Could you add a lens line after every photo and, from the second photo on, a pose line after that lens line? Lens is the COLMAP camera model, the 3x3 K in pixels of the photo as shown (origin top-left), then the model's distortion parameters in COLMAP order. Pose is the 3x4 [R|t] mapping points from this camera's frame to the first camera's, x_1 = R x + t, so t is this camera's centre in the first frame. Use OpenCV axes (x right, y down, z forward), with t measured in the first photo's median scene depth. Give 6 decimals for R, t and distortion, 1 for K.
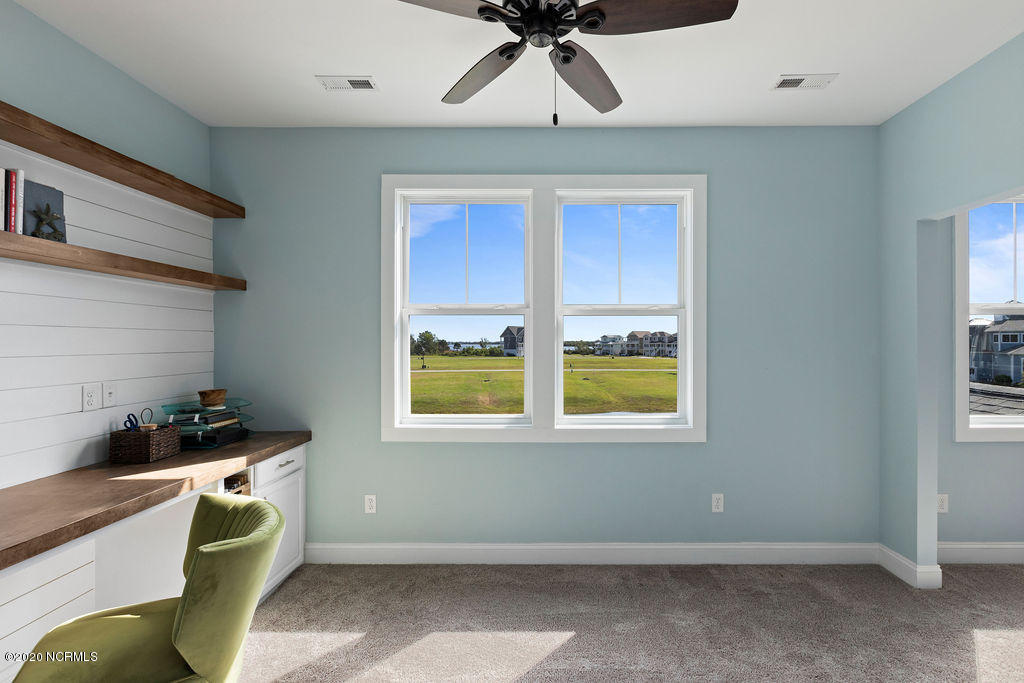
lens RADIAL K [[465.6, 0, 514.5], [0, 465.6, 339.3], [0, 0, 1]] dist [-0.002604, -0.000563]
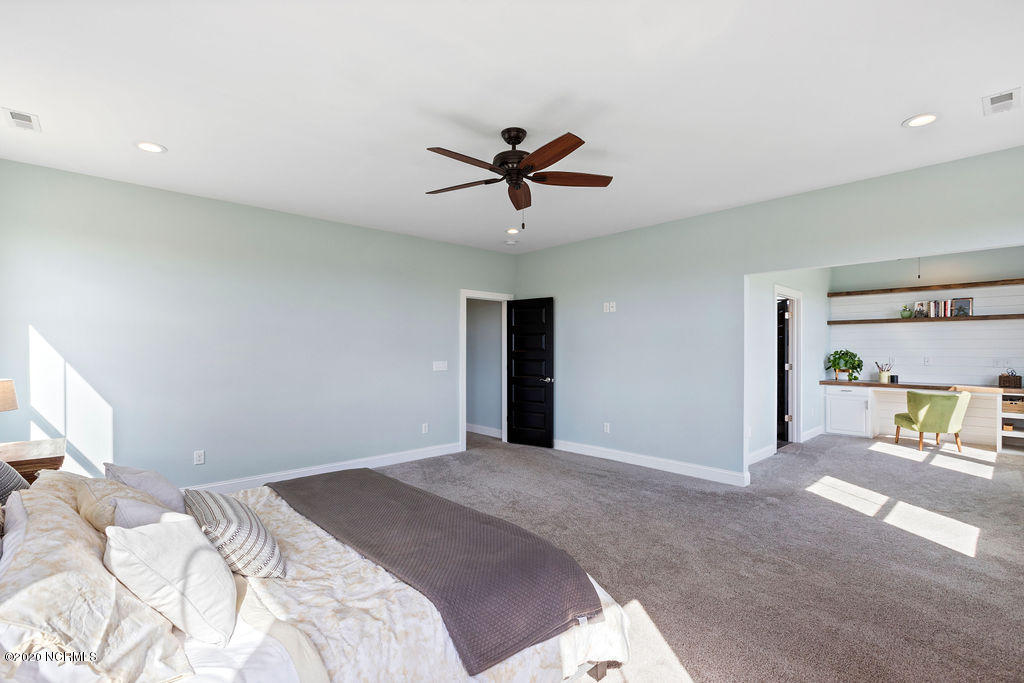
lens RADIAL K [[465.6, 0, 511.5], [0, 465.6, 352.3], [0, 0, 1]] dist [-0.002604, -0.000563]
pose [[-0.731208, 0.016869, -0.681946, 2.860195], [0.014506, 0.999853, 0.009179, -0.010527], [0.682001, -0.003181, -0.731345, 0.893192]]
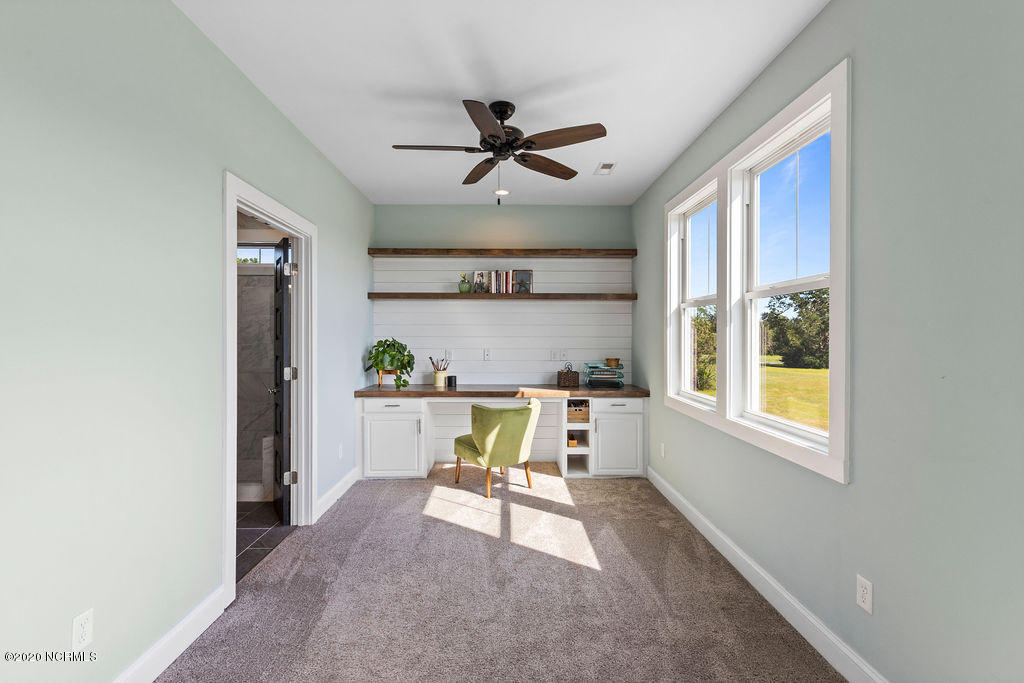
lens RADIAL K [[465.6, 0, 511.2], [0, 465.6, 337.2], [0, 0, 1]] dist [-0.002604, -0.000563]
pose [[0.031306, 0.011054, -0.999449, 1.199717], [0.005636, 0.999921, 0.011236, 0.006902], [0.999494, -0.005985, 0.031241, 0.605359]]
